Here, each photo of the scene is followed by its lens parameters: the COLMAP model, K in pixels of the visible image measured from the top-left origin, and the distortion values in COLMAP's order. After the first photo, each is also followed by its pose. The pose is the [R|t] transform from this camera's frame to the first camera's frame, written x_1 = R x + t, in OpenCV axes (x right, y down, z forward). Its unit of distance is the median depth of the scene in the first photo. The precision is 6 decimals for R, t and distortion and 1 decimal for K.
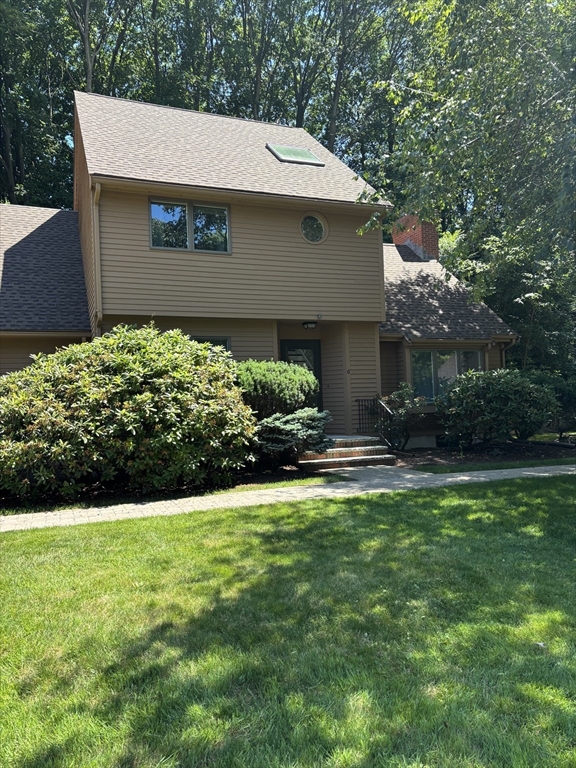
lens RADIAL K [[592.9, 0, 288.0], [0, 592.9, 384.0], [0, 0, 1]] dist [0.161000, -0.296243]
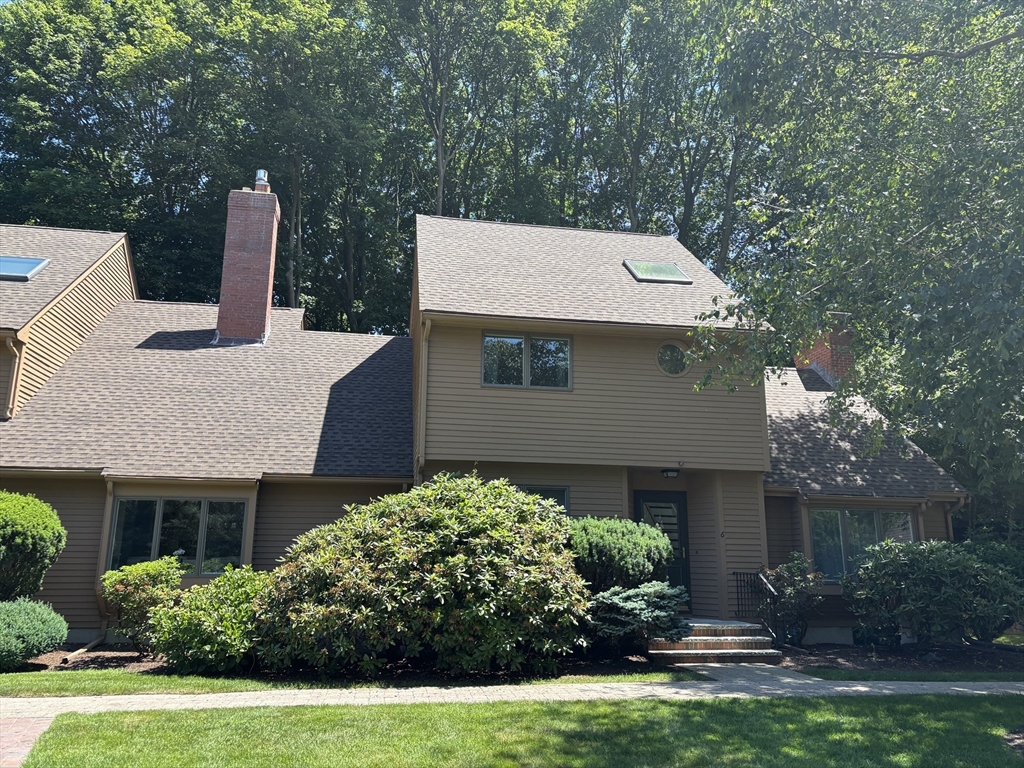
lens RADIAL K [[768.6, 0, 512.0], [0, 768.6, 384.0], [0, 0, 1]] dist [0.041463, 0.000503]
pose [[0.979042, -0.004433, -0.203612, 0.059994], [-0.035851, 0.980400, -0.193730, -0.012740], [0.200480, 0.196970, 0.959693, -0.101350]]
